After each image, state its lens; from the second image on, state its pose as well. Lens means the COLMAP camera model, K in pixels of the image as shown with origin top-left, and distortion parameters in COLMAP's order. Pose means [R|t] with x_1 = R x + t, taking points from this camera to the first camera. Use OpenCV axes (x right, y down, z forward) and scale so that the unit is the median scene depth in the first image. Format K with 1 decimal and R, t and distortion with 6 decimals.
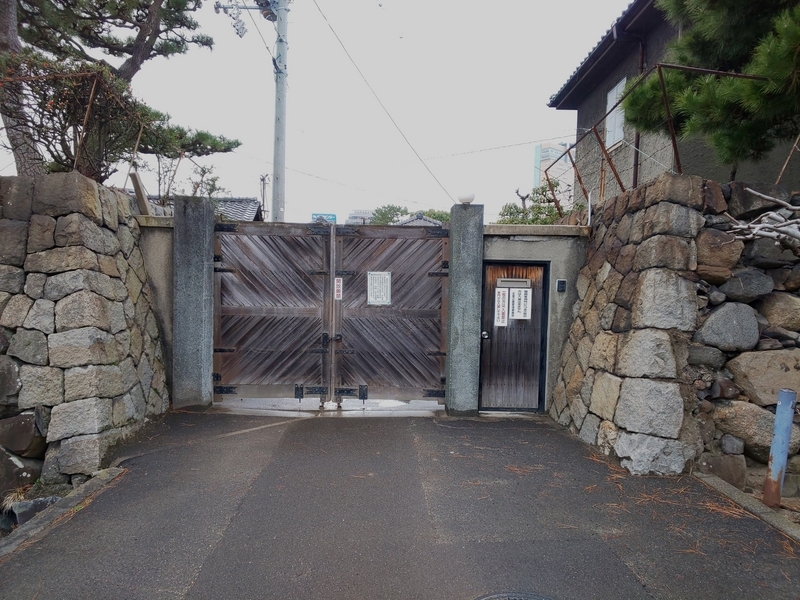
lens RADIAL K [[504.5, 0, 400.0], [0, 504.5, 300.0], [0, 0, 1]] dist [0.019924, -0.036669]
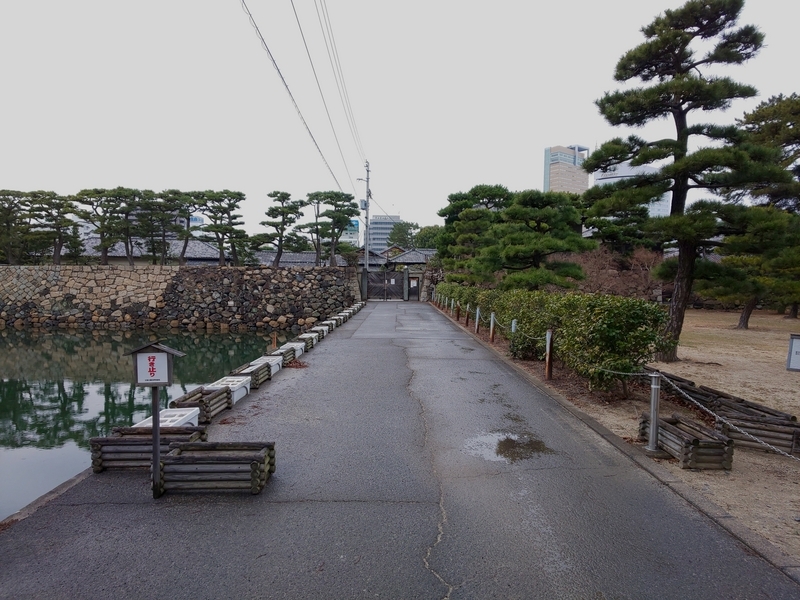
lens RADIAL K [[474.9, 0, 419.0], [0, 474.9, 315.0], [0, 0, 1]] dist [0.003605, -0.022765]
pose [[0.999903, -0.013307, 0.004029, 0.262836], [0.013178, 0.999447, 0.030527, 0.221220], [-0.004433, -0.030471, 0.999526, -5.047997]]
